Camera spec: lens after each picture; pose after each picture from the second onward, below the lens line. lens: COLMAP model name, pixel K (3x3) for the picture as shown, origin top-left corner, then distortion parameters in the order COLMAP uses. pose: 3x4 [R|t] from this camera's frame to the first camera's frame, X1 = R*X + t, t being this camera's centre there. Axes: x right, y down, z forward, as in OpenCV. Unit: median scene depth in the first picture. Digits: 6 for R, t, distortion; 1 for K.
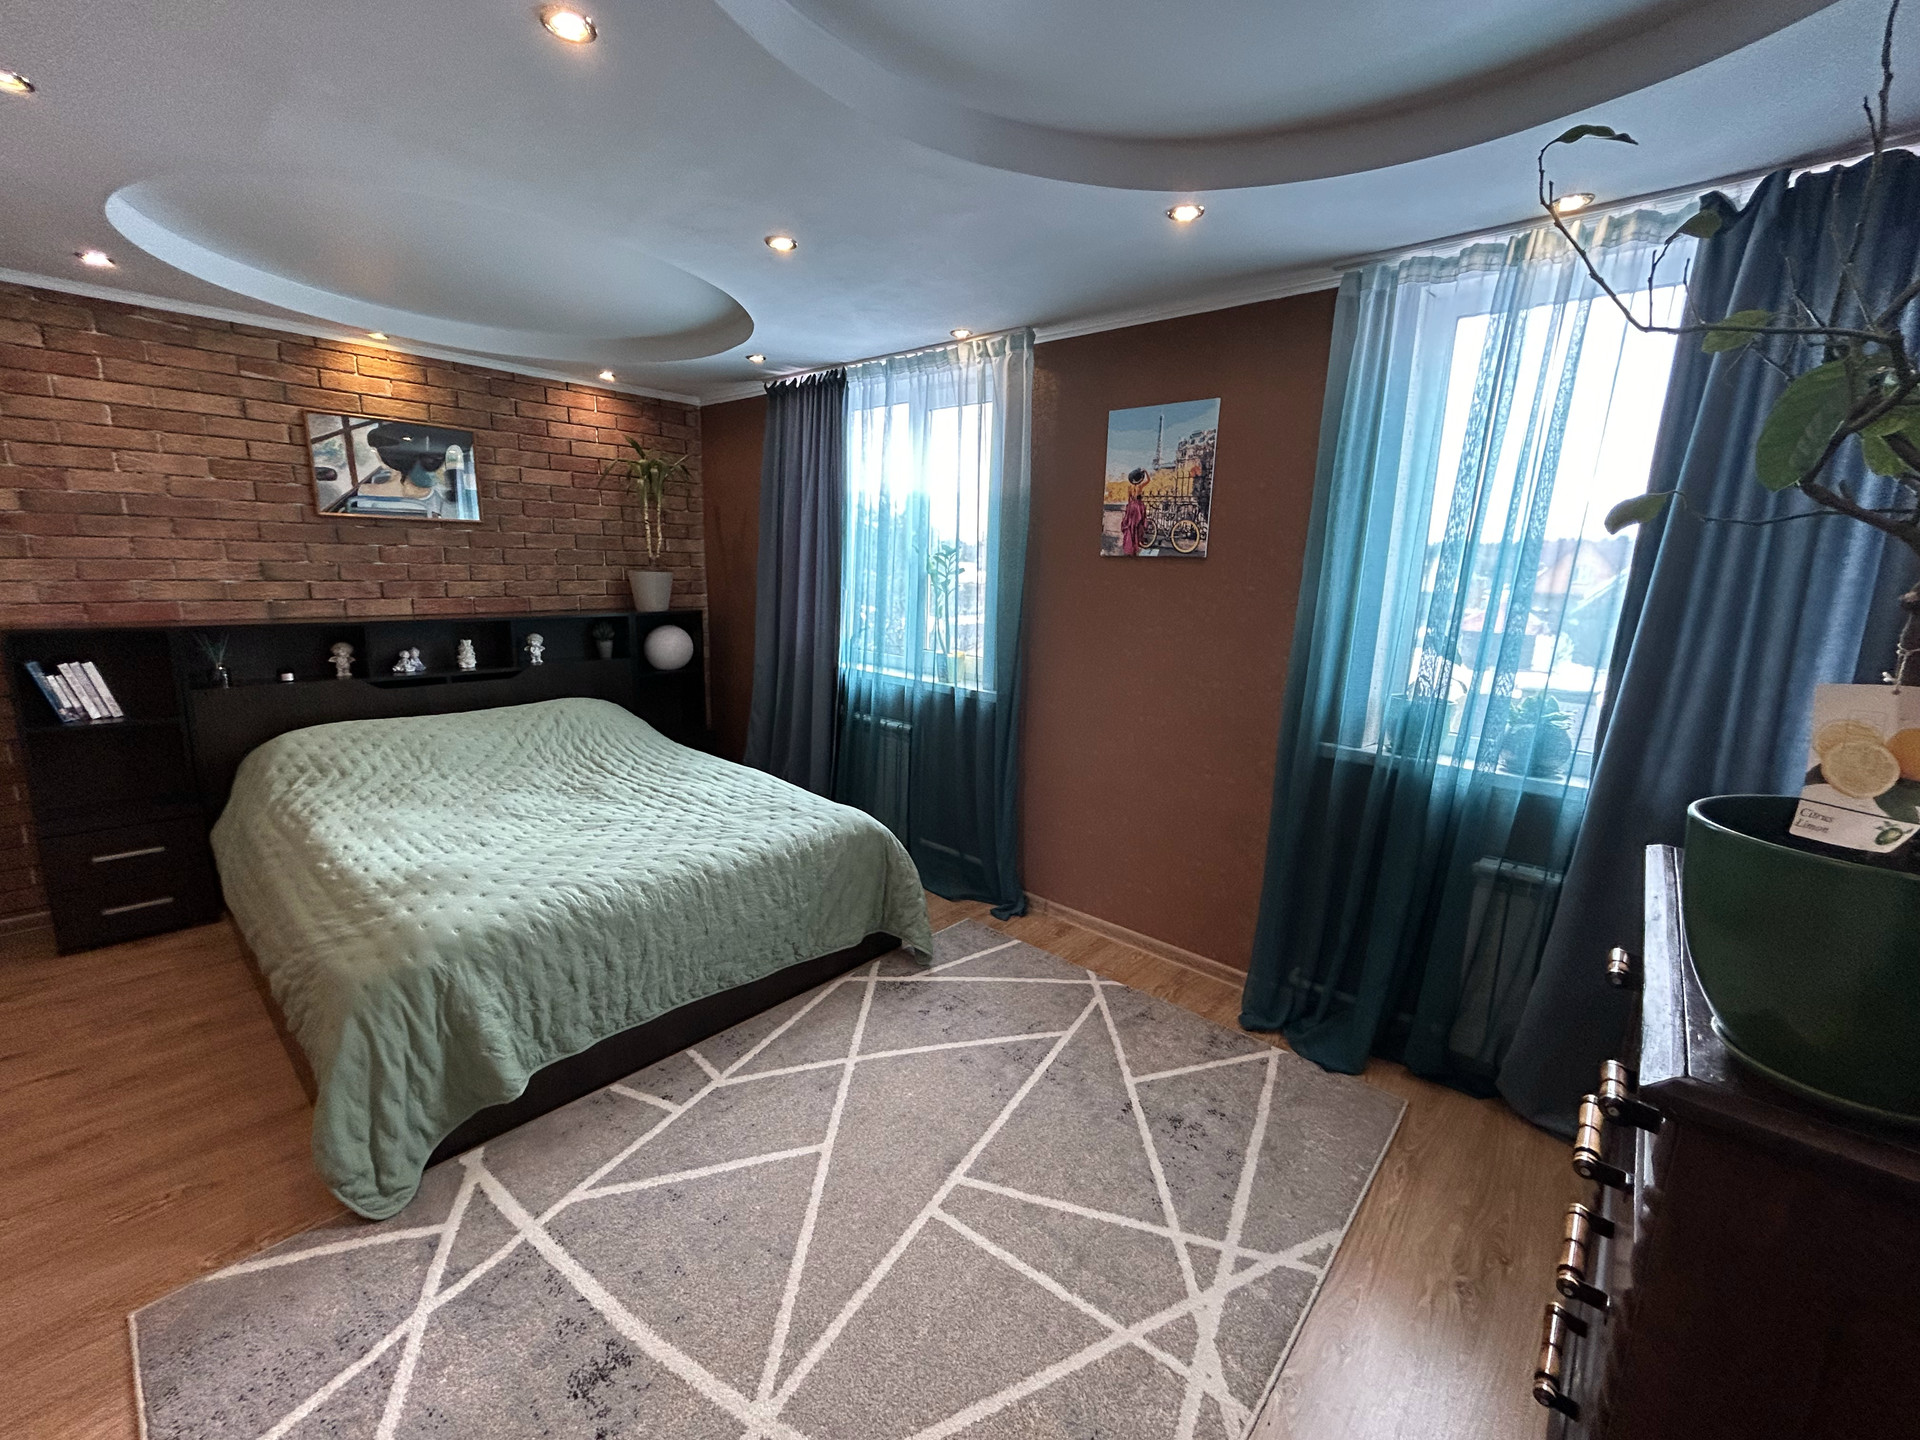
lens RADIAL K [[781.4, 0, 952.3], [0, 781.4, 718.4], [0, 0, 1]] dist [0.000303, -0.000001]
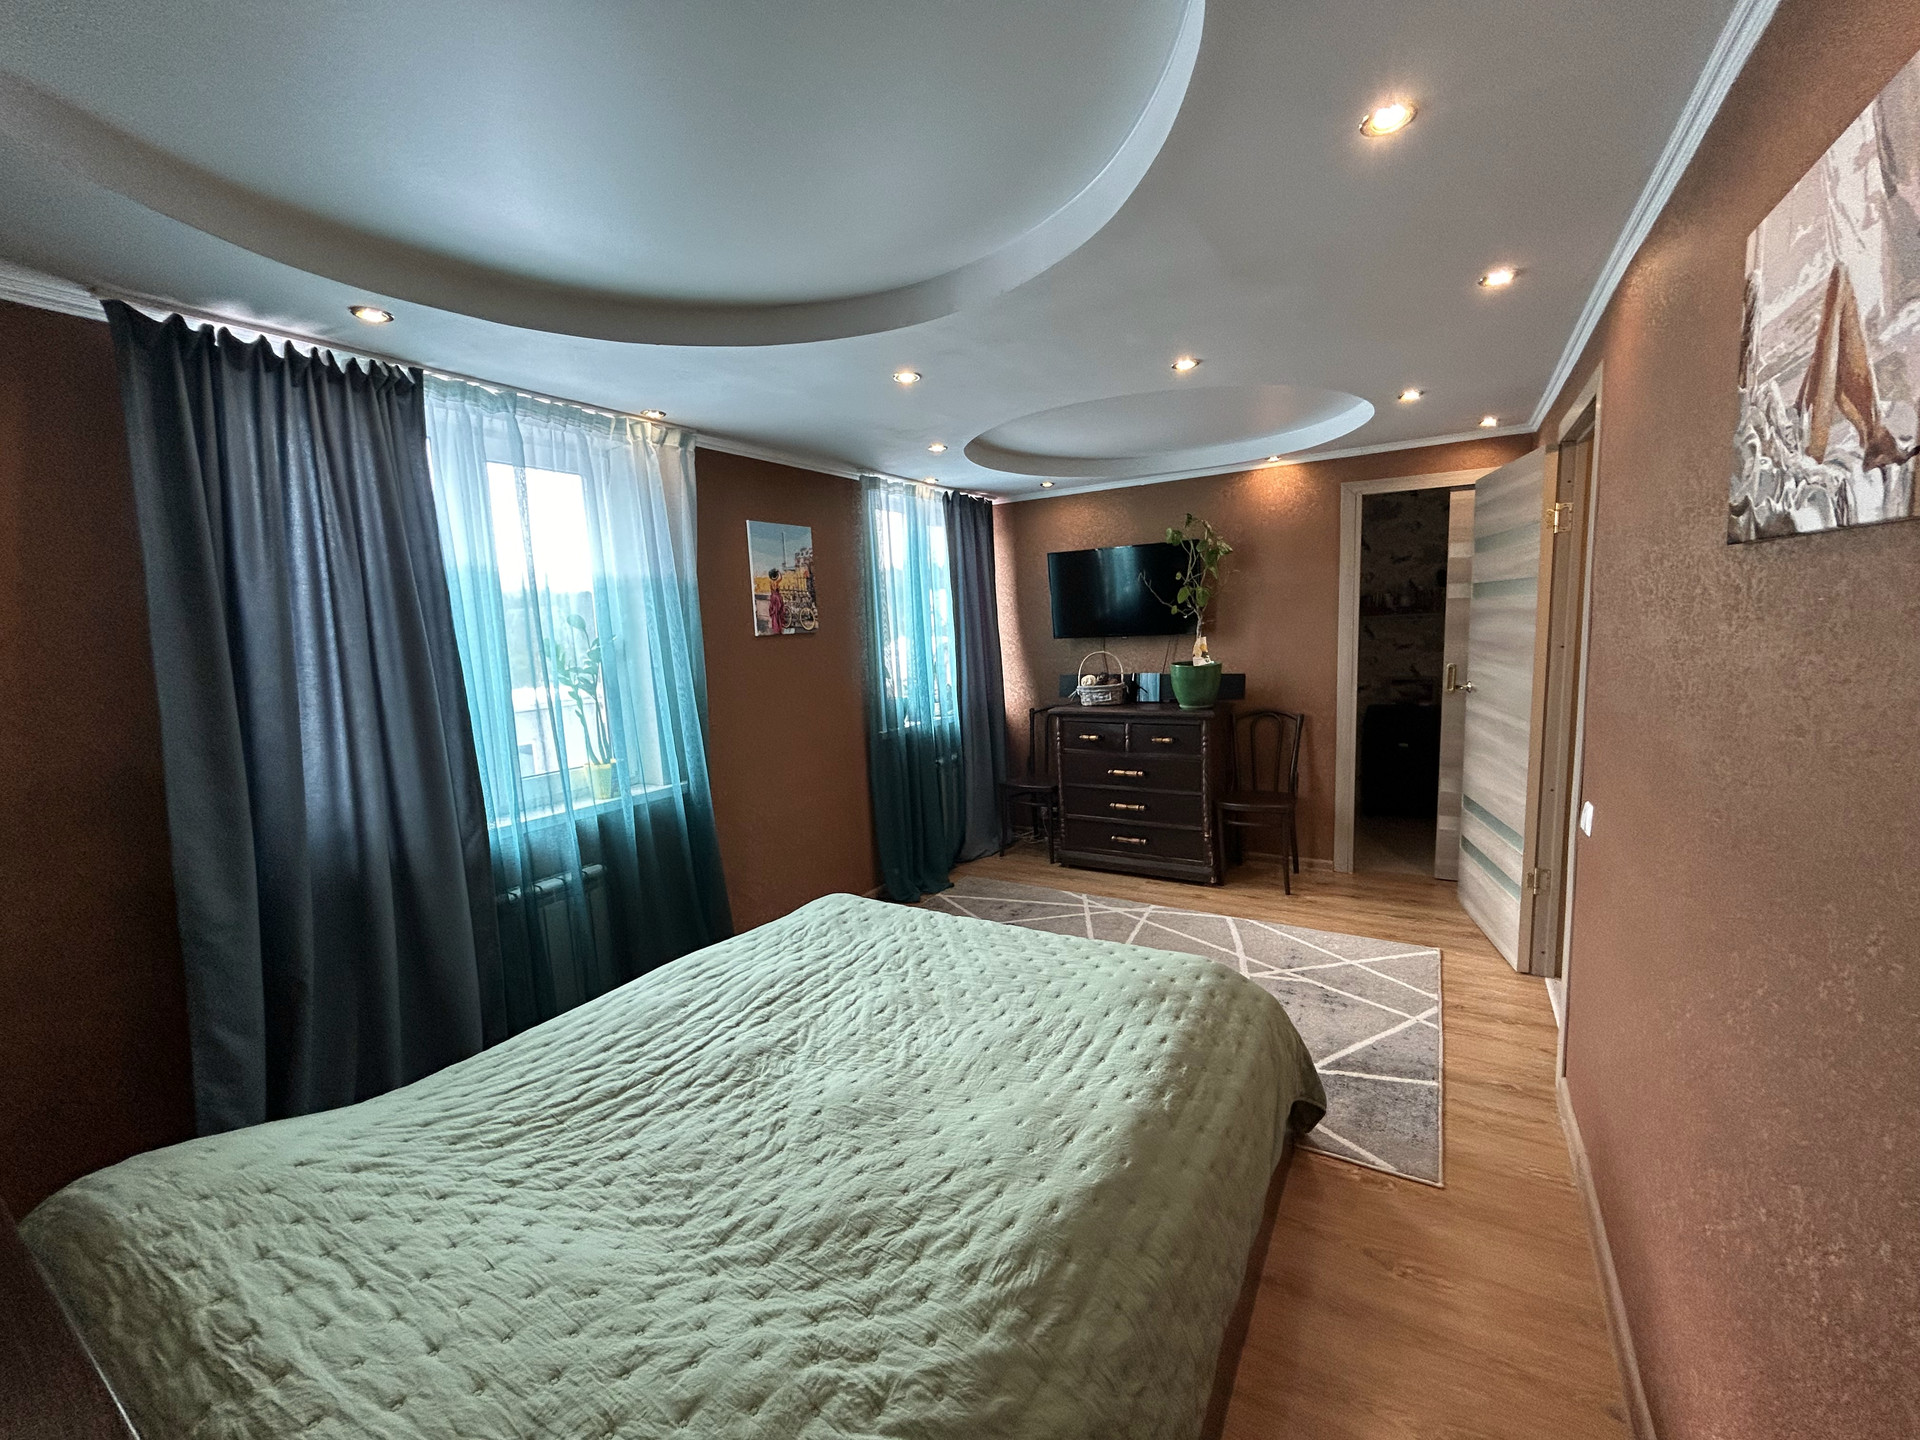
lens RADIAL K [[781.4, 0, 960.1], [0, 781.4, 722.4], [0, 0, 1]] dist [0.000303, -0.000001]
pose [[-0.178372, -0.148865, 0.972637, -1.116463], [0.232786, 0.954044, 0.188710, -0.247392], [-0.956030, 0.260077, -0.135521, 0.943246]]
